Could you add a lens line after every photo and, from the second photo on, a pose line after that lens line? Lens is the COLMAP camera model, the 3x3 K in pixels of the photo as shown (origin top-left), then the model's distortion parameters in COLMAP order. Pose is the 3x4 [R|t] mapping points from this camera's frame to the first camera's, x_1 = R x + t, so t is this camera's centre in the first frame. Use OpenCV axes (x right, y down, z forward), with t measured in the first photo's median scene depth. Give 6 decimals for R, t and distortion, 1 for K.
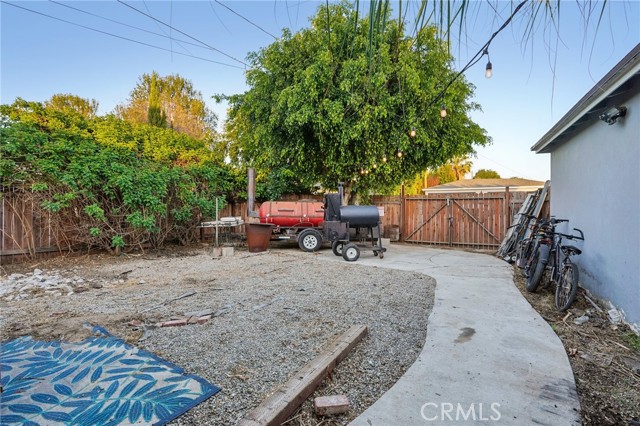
lens RADIAL K [[305.1, 0, 320.0], [0, 305.1, 209.3], [0, 0, 1]] dist [-0.061473, 0.026139]
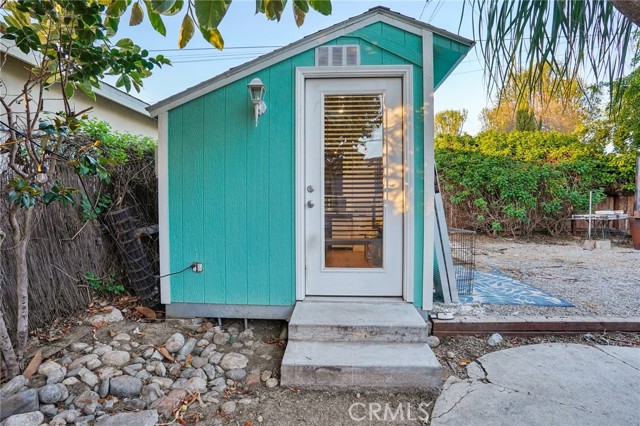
lens RADIAL K [[305.1, 0, 320.0], [0, 305.1, 209.3], [0, 0, 1]] dist [-0.061473, 0.026139]
pose [[0.462110, 0.018895, -0.886621, 0.121299], [-0.006048, 0.999817, 0.018155, 0.010861], [0.886802, -0.003028, 0.462139, -0.269898]]
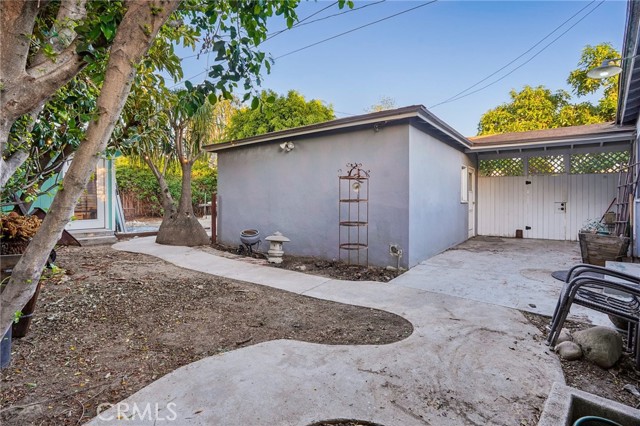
lens RADIAL K [[316.1, 0, 321.0], [0, 316.1, 199.8], [0, 0, 1]] dist [-0.028781, 0.001085]
pose [[0.977323, -0.000922, -0.211751, 0.969344], [0.000412, 0.999997, -0.002453, 0.018434], [0.211752, 0.002311, 0.977321, -1.061694]]
